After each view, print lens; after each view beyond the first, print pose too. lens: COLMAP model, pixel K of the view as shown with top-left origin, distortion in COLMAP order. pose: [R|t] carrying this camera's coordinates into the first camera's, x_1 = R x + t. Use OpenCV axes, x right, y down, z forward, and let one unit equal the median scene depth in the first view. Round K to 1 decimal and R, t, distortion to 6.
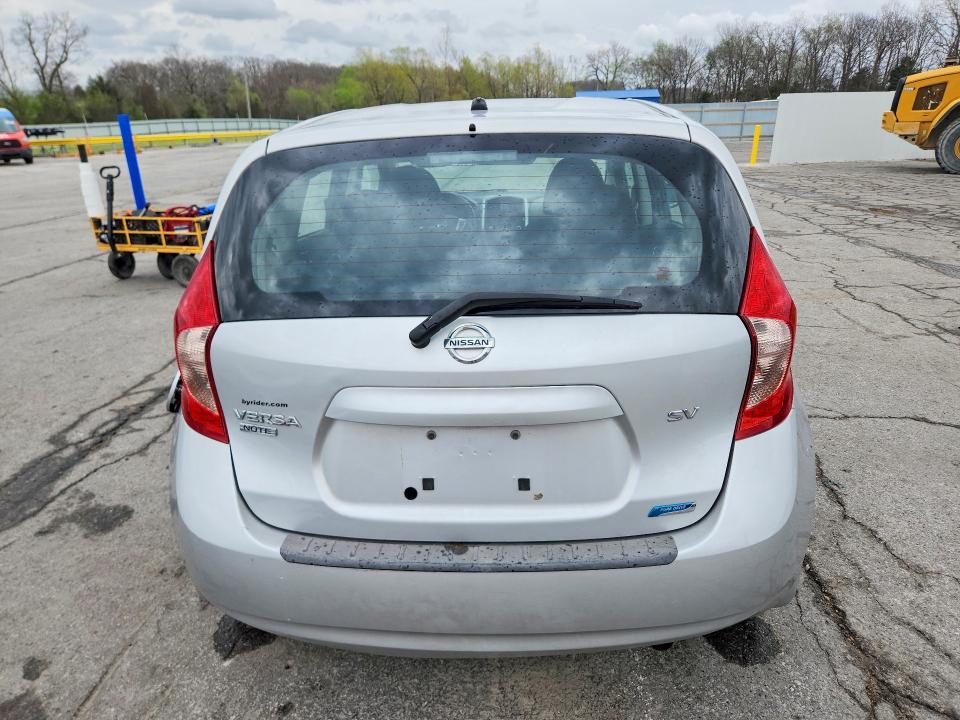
lens RADIAL K [[663.3, 0, 482.7], [0, 663.3, 361.8], [0, 0, 1]] dist [0.060261, -0.055291]
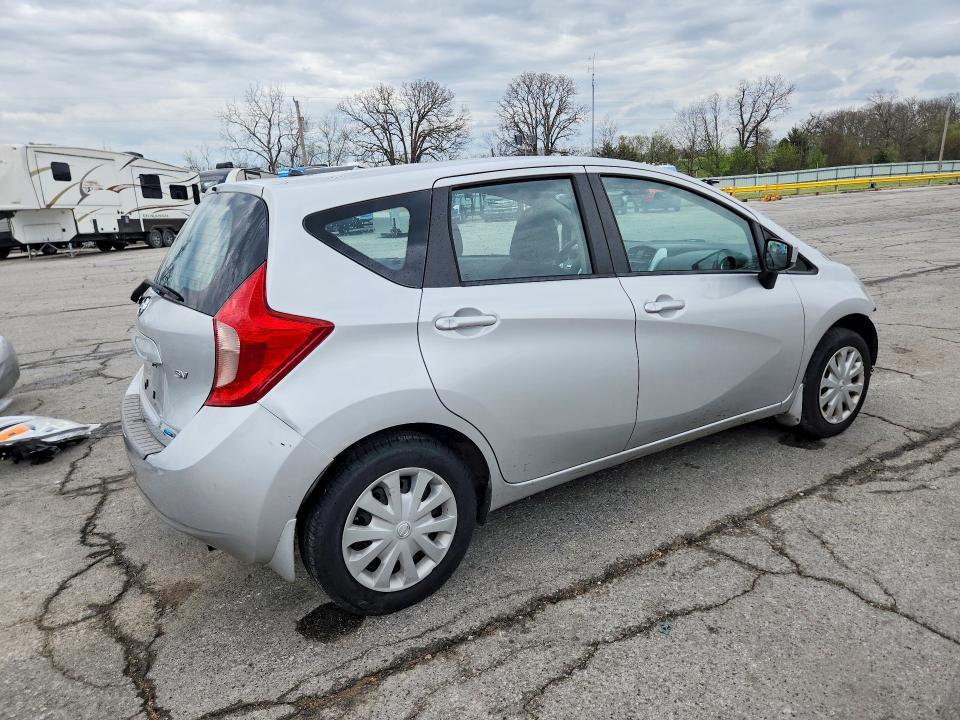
lens RADIAL K [[663.3, 0, 482.7], [0, 663.3, 361.8], [0, 0, 1]] dist [0.060261, -0.055291]
pose [[0.562391, 0.198459, -0.802702, 0.096208], [-0.248566, 0.966446, 0.064792, -0.011155], [0.788626, 0.163086, 0.592850, 0.032123]]
